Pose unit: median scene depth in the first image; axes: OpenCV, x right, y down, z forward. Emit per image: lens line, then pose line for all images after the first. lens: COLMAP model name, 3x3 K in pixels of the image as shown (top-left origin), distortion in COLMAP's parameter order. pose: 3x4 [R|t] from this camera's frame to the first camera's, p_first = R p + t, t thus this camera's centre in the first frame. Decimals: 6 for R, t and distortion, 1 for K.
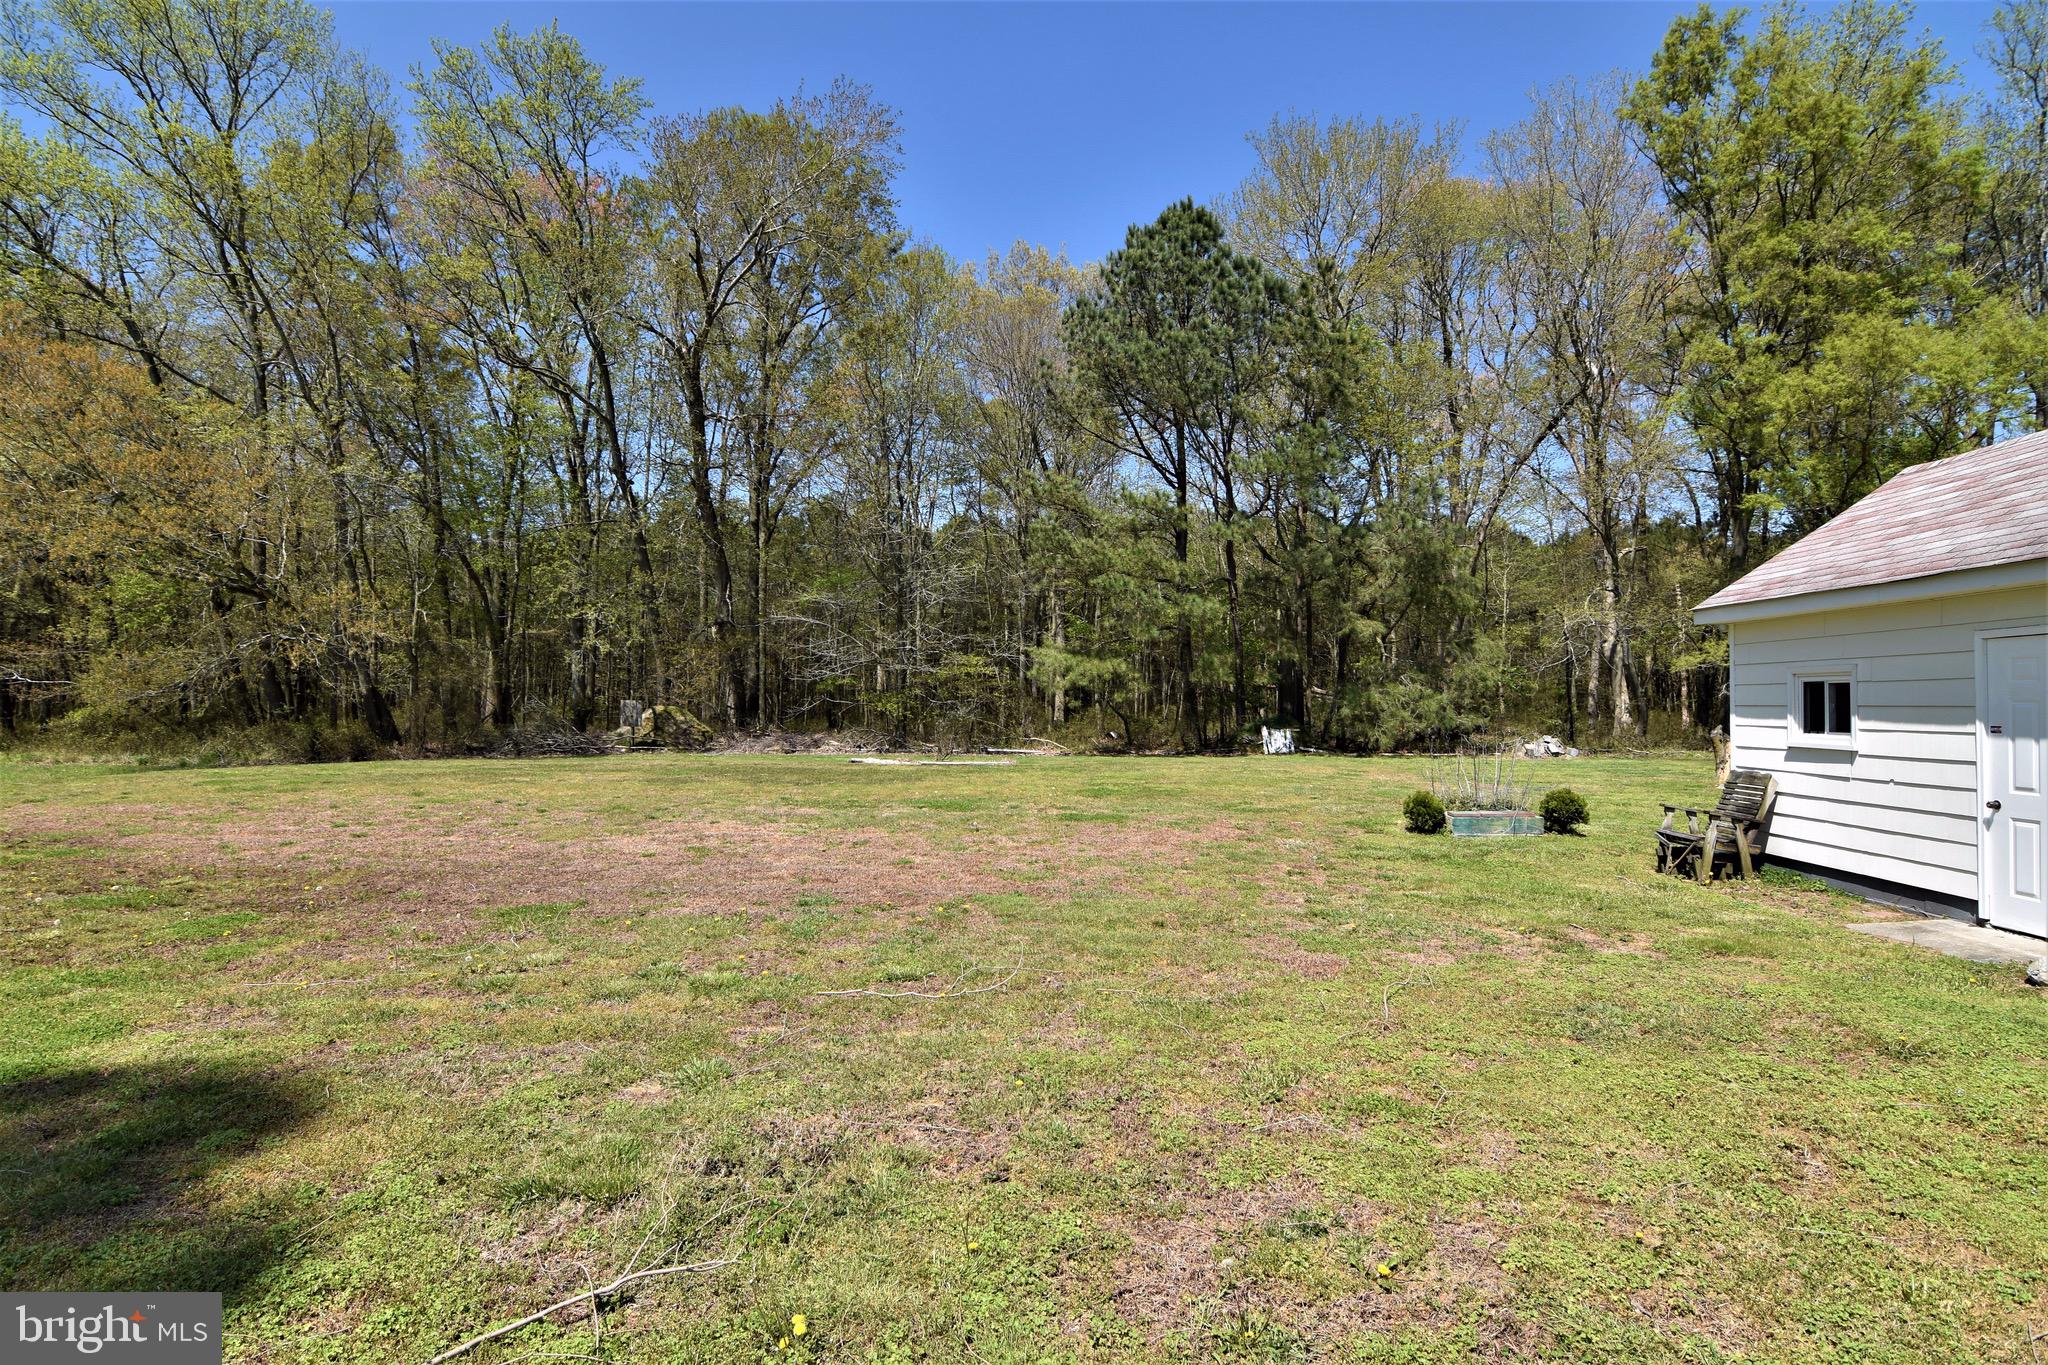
lens RADIAL K [[980.3, 0, 1017.7], [0, 980.3, 687.9], [0, 0, 1]] dist [-0.019602, -0.000163]
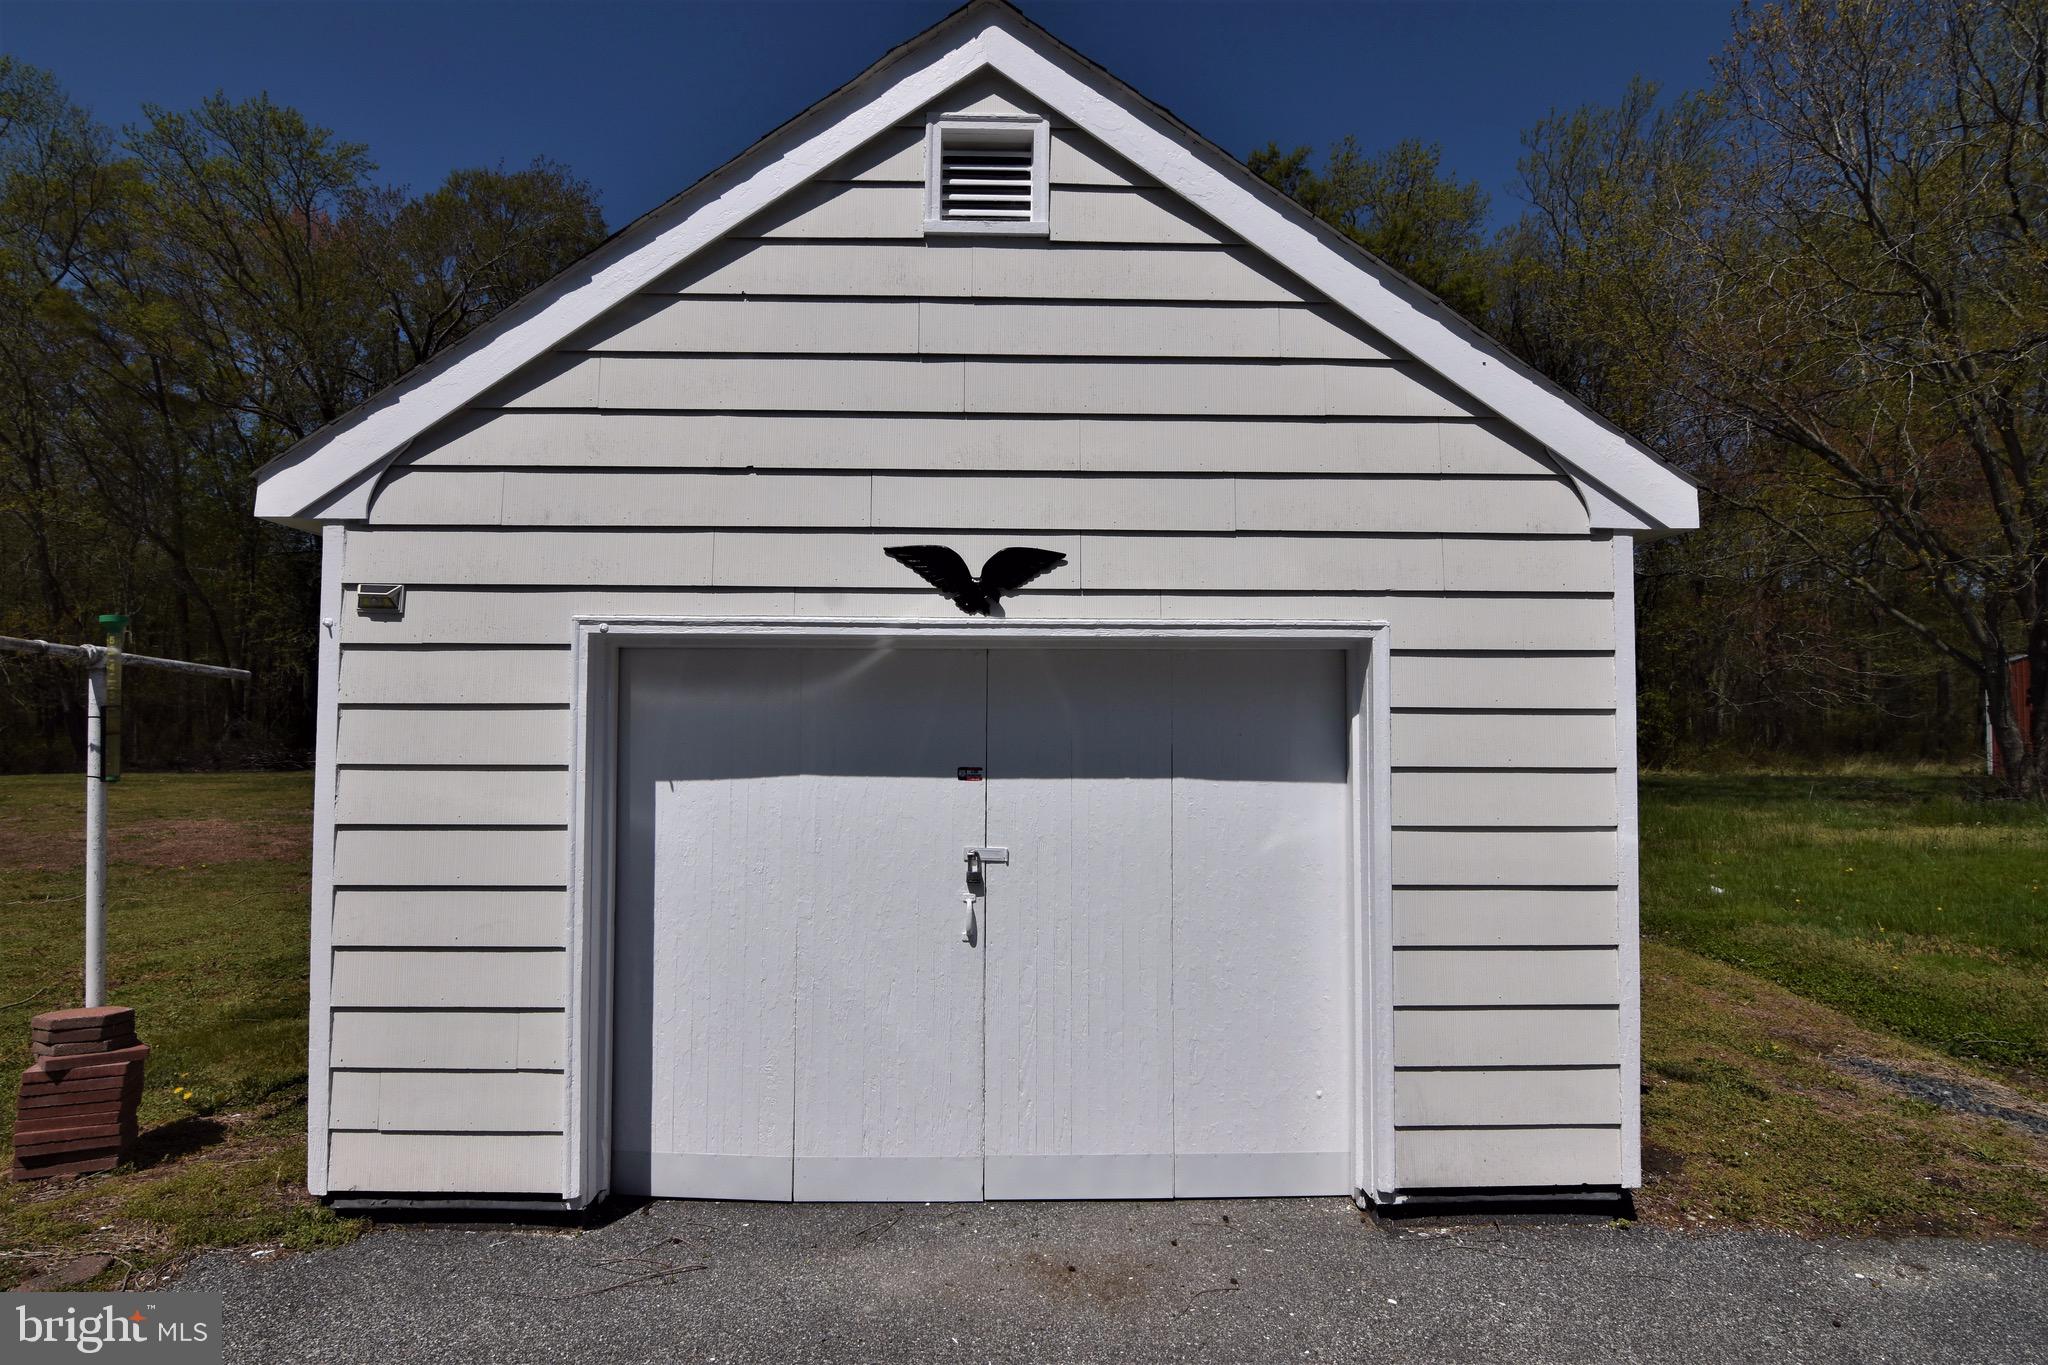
lens RADIAL K [[987.0, 0, 1023.4], [0, 987.0, 689.7], [0, 0, 1]] dist [-0.001592, -0.011756]
pose [[0.994994, 0.009654, 0.099466, 0.315384], [-0.008031, 0.999828, -0.016699, -0.009310], [-0.099610, 0.015816, 0.994901, -0.192134]]
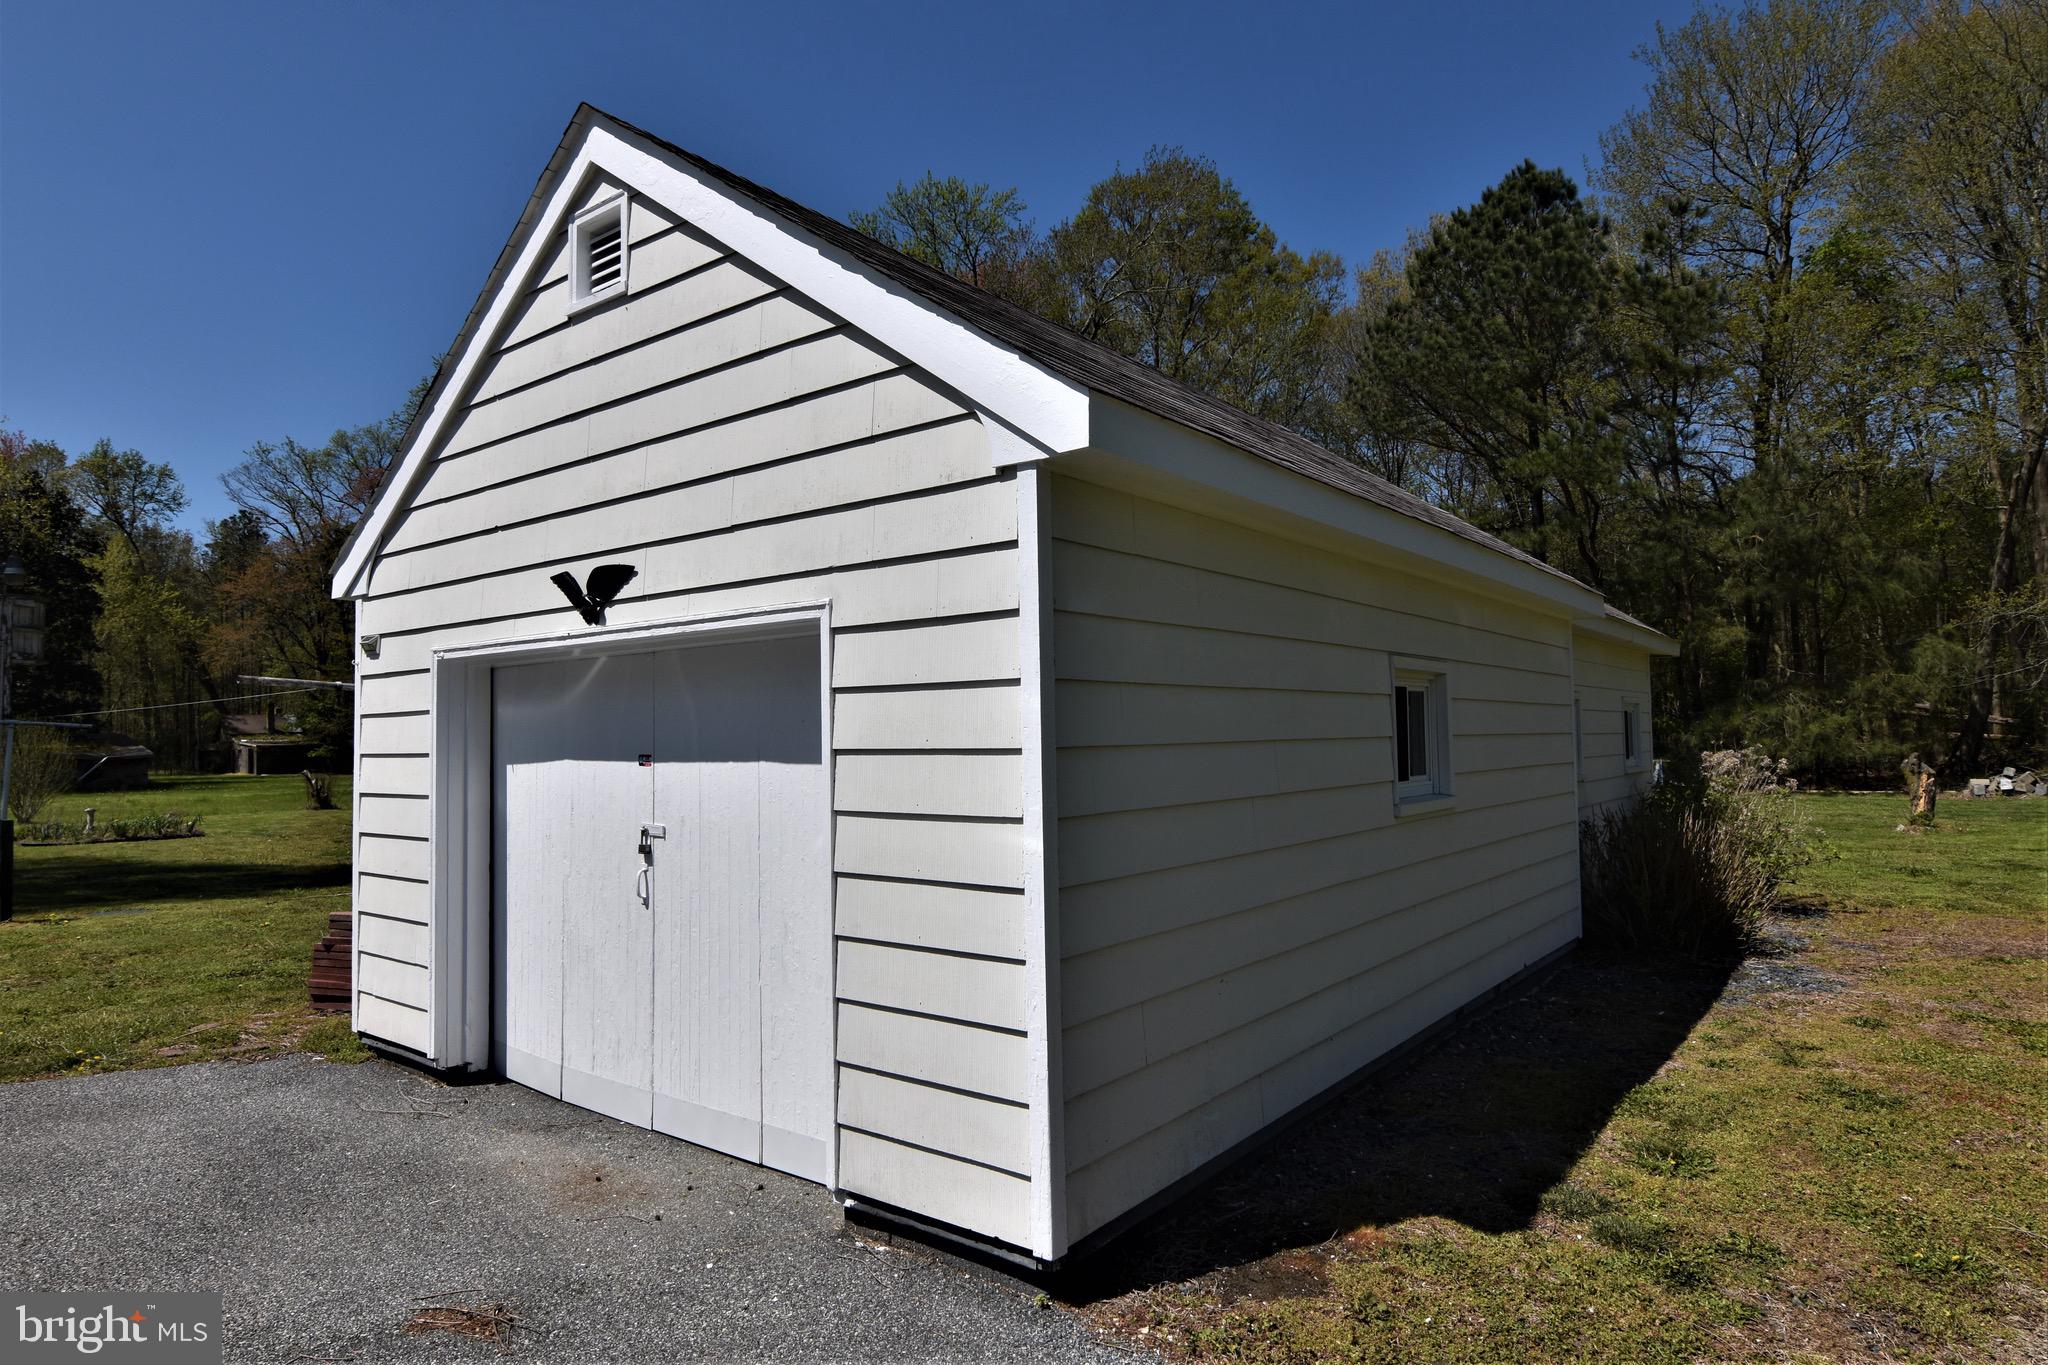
lens RADIAL K [[1177.1, 0, 1017.5], [0, 1177.1, 687.6], [0, 0, 1]] dist [0.006709, -0.028768]
pose [[0.830844, -0.033770, -0.555480, 0.476008], [0.022111, 0.999372, -0.027684, -0.004984], [0.556066, 0.010719, 0.831069, -0.179244]]
